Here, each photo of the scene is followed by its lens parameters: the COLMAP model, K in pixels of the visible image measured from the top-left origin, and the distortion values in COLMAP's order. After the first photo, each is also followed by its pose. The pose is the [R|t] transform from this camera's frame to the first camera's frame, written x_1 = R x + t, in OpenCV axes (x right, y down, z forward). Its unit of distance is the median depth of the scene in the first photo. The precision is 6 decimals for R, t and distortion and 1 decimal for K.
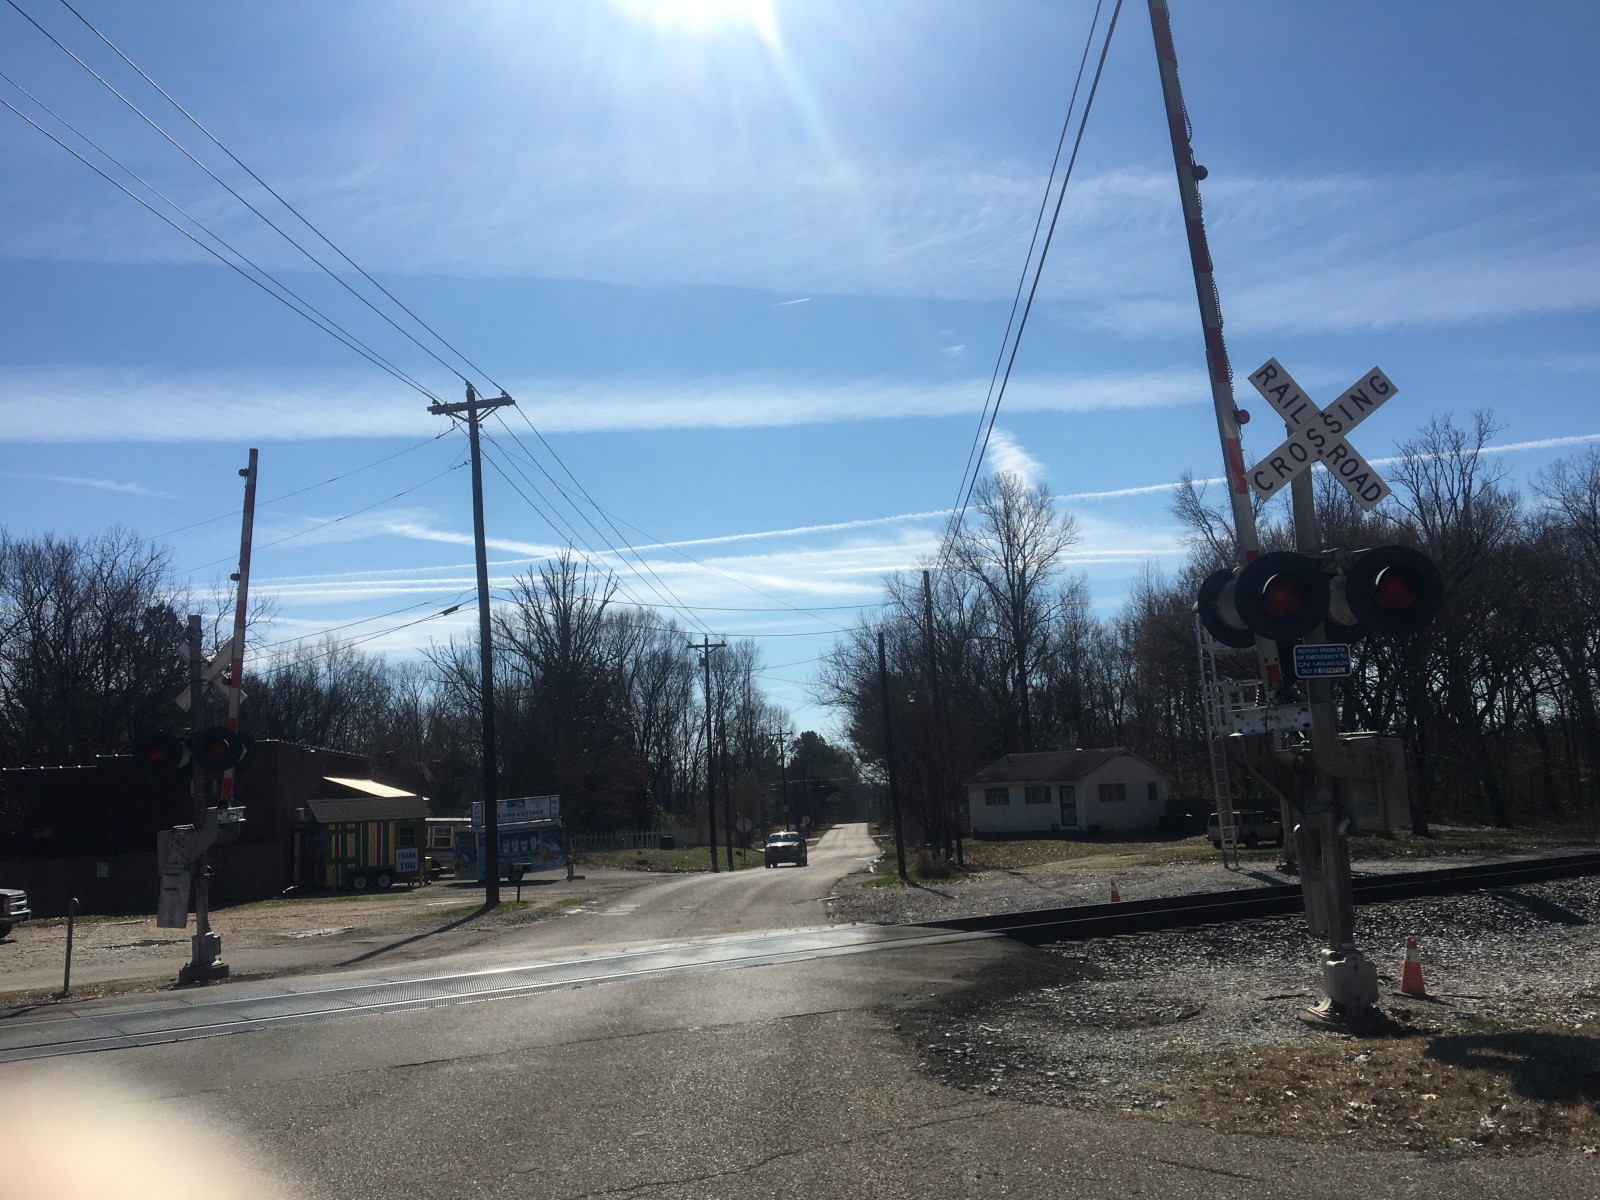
lens RADIAL K [[1349.6, 0, 782.8], [0, 1349.6, 609.1], [0, 0, 1]] dist [0.083334, -0.134962]
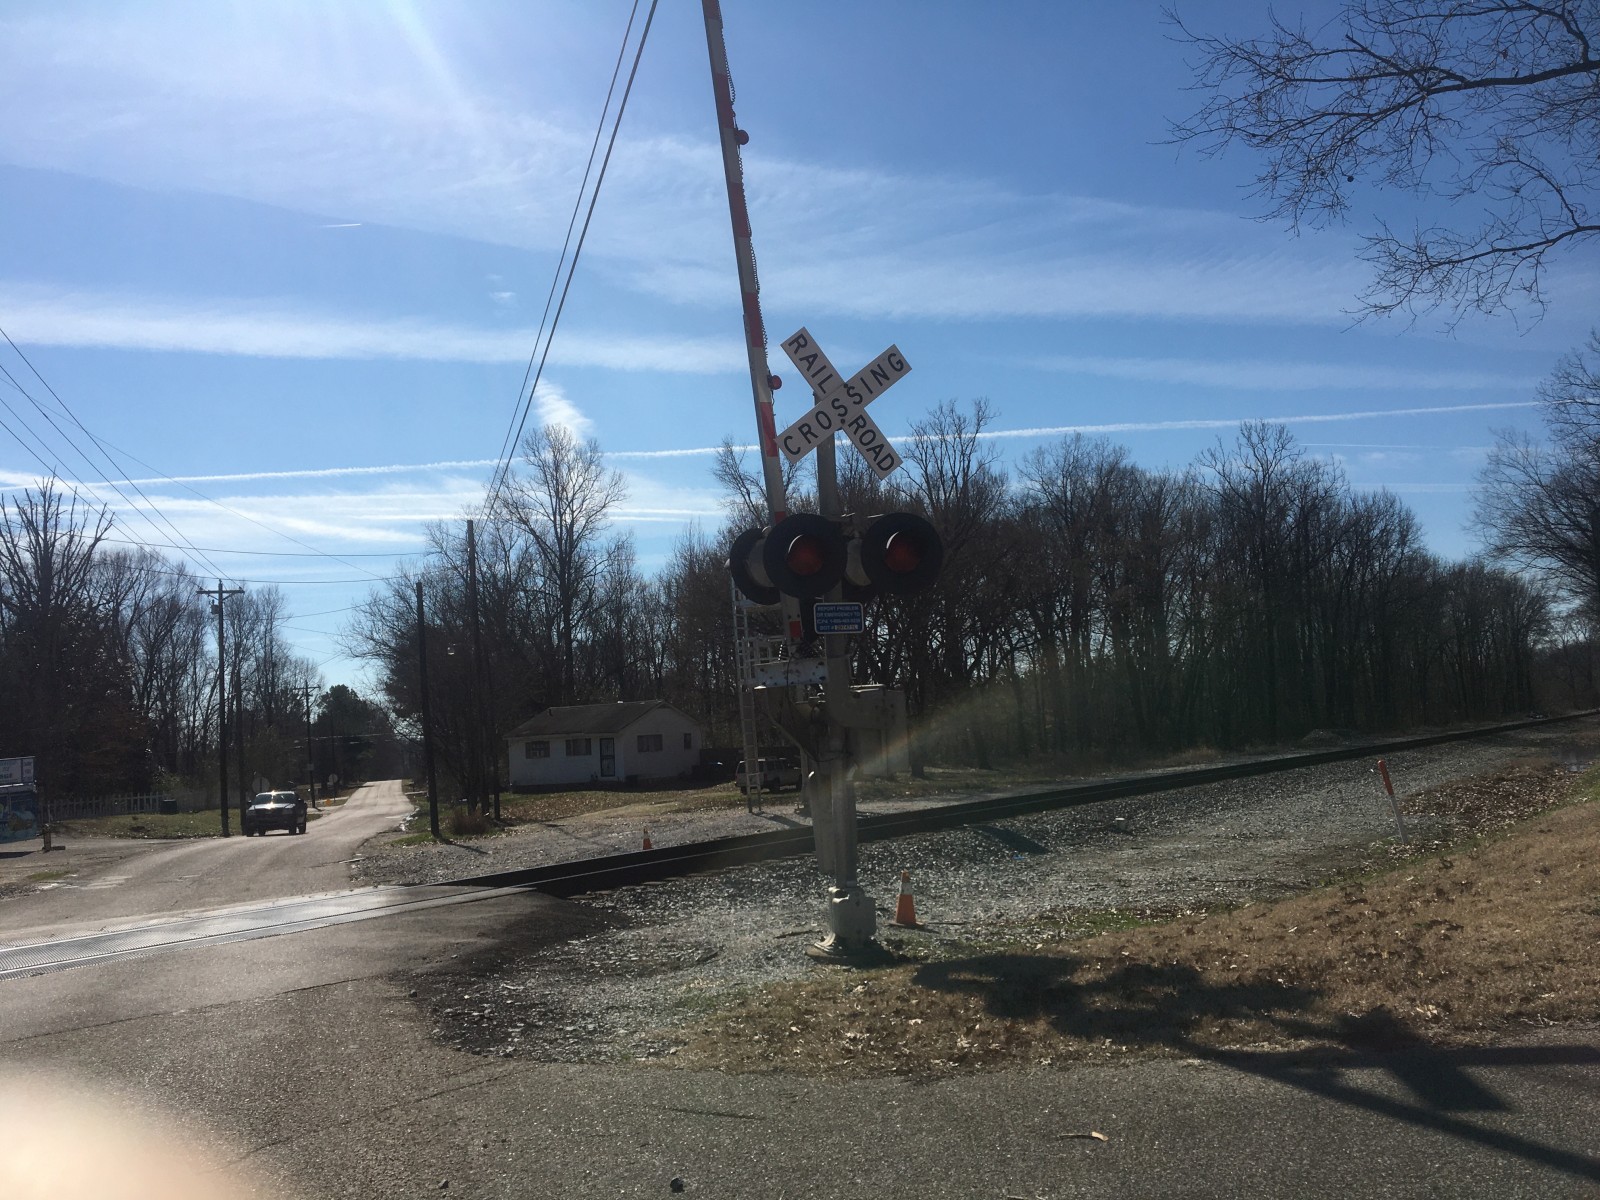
lens RADIAL K [[1349.6, 0, 777.2], [0, 1349.6, 601.9], [0, 0, 1]] dist [0.083334, -0.134962]
pose [[0.946140, 0.021940, 0.323013, 0.003472], [-0.031261, 0.999230, 0.023696, 0.000661], [-0.322245, -0.032518, 0.946098, 0.006529]]
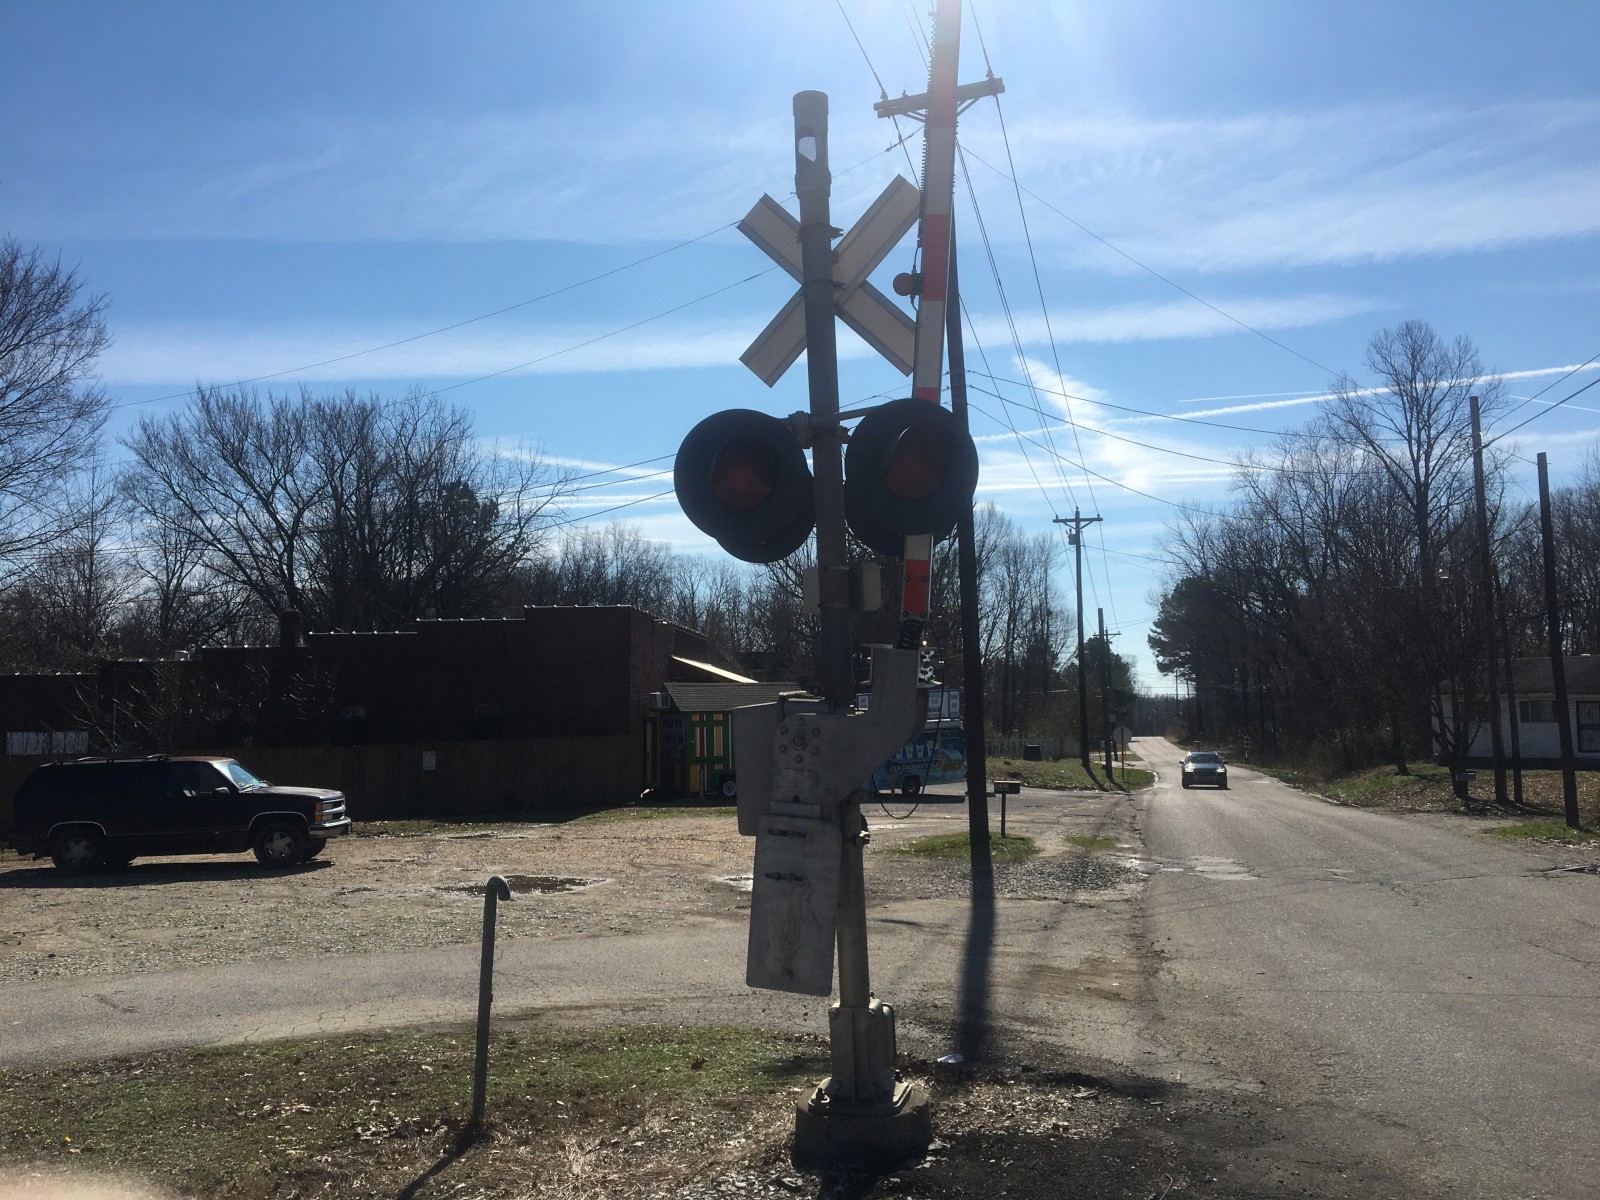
lens RADIAL K [[1349.6, 0, 780.8], [0, 1349.6, 625.6], [0, 0, 1]] dist [0.083334, -0.134962]
pose [[0.983239, 0.022855, -0.180884, -0.144813], [-0.008061, 0.996591, 0.082105, 0.043276], [0.182144, -0.079271, 0.980071, 0.251908]]
